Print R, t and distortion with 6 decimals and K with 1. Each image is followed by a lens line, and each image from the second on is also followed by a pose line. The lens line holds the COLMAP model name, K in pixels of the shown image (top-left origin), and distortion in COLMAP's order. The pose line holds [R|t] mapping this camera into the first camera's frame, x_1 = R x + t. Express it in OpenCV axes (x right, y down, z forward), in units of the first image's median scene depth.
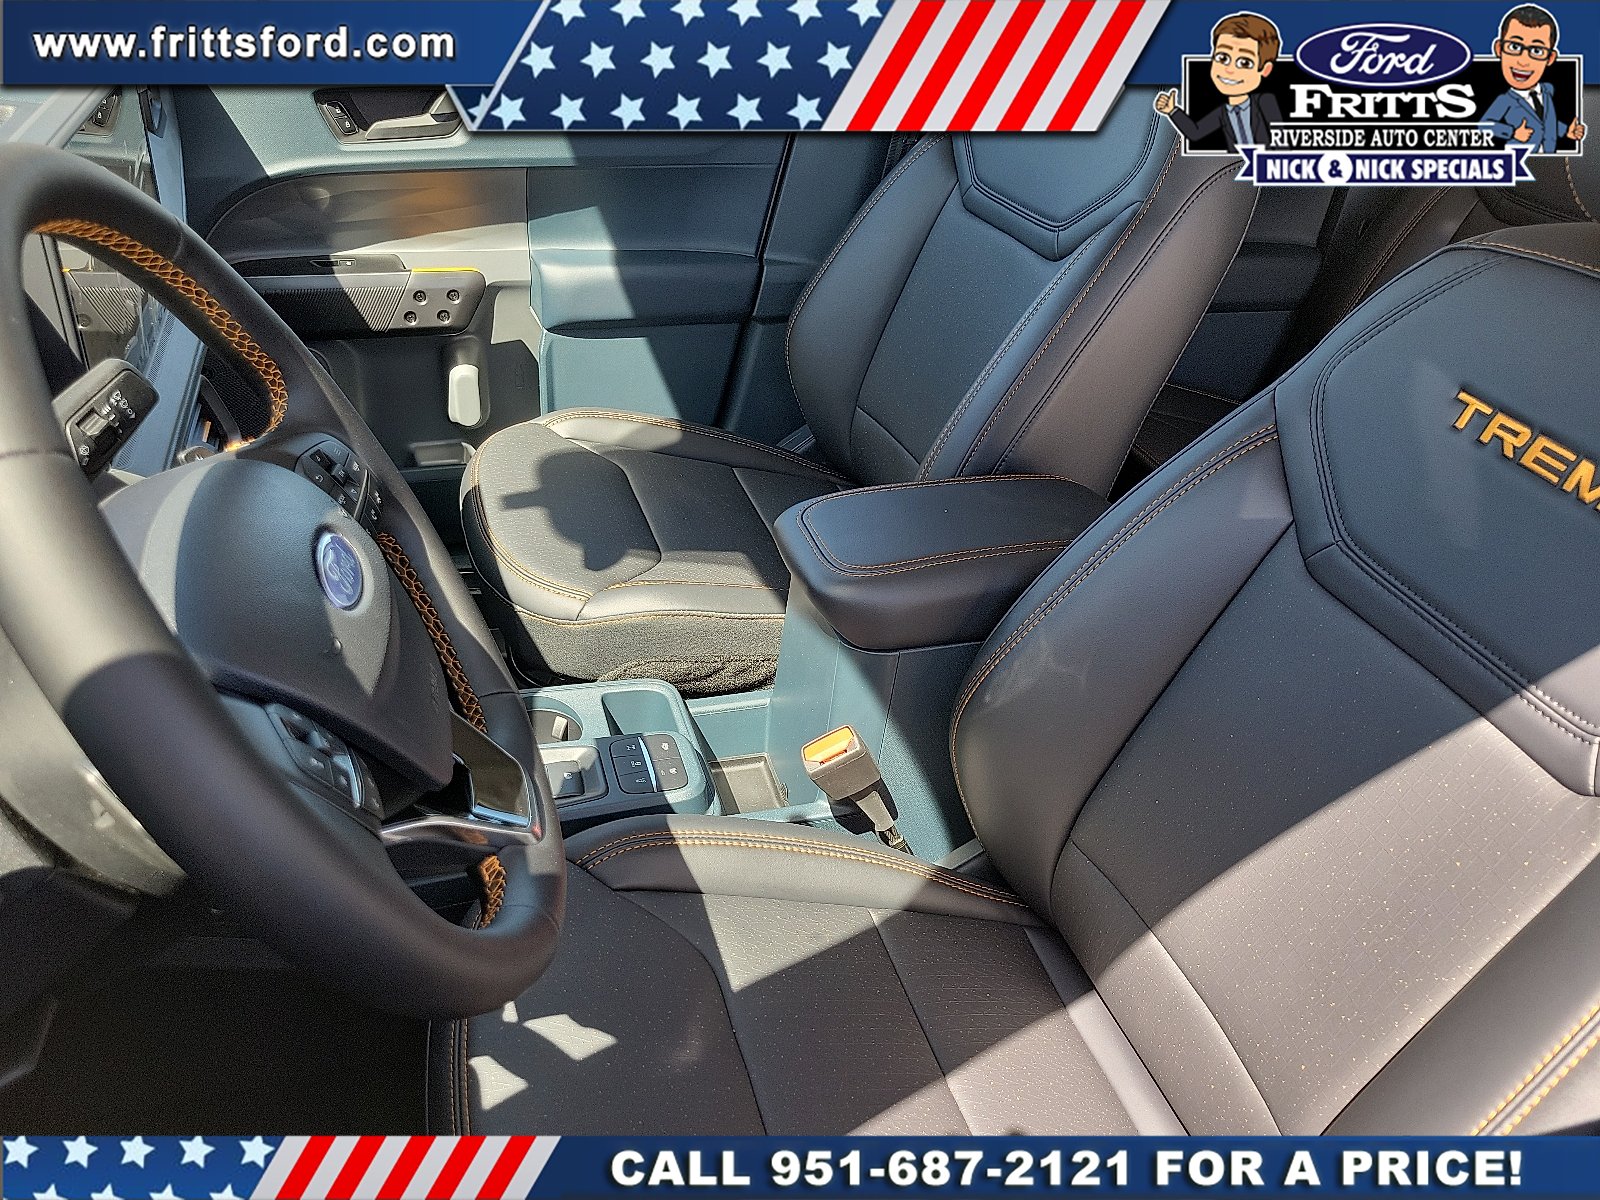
lens RADIAL K [[1233.8, 0, 802.4], [0, 1233.8, 597.5], [0, 0, 1]] dist [0.006517, -0.010810]
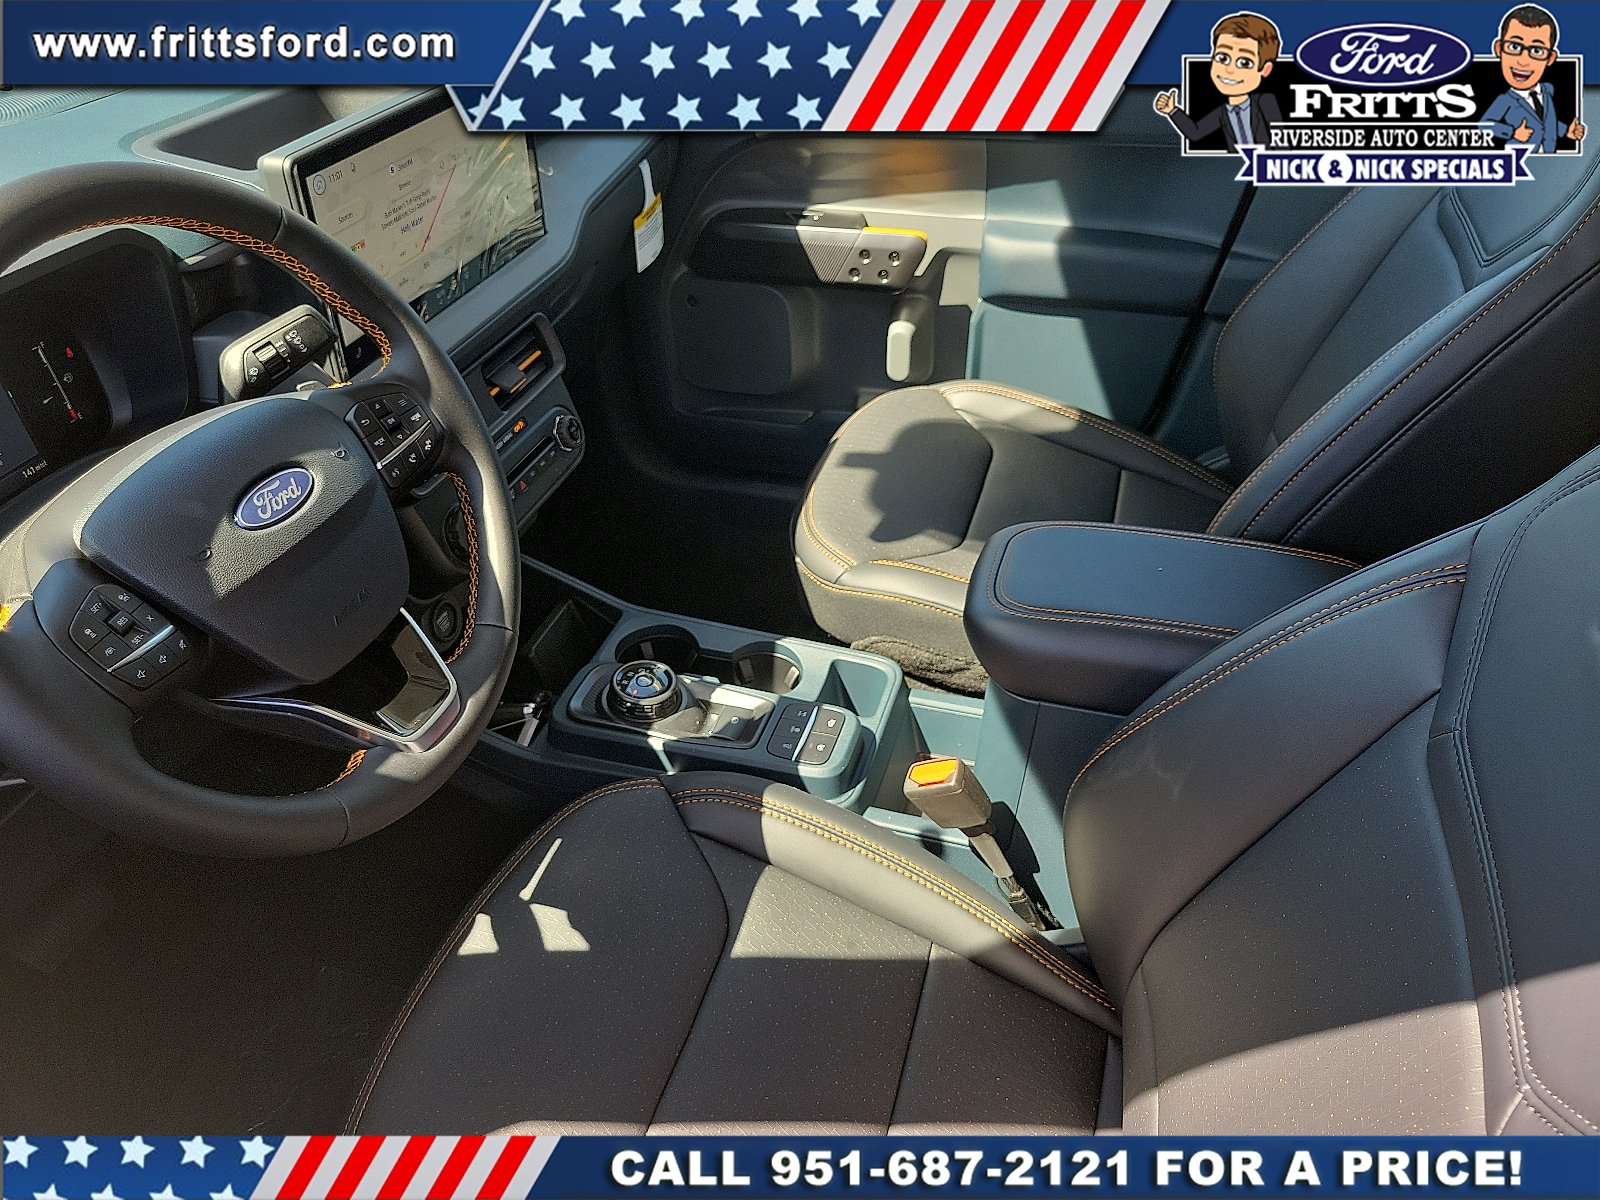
lens RADIAL K [[1250.1, 0, 796.2], [0, 1250.1, 578.4], [0, 0, 1]] dist [-0.002867, -0.001259]
pose [[0.820700, 0.240523, -0.518266, 0.266449], [-0.221806, 0.970057, 0.098954, -0.065972], [0.526548, 0.033743, 0.849475, 0.061407]]
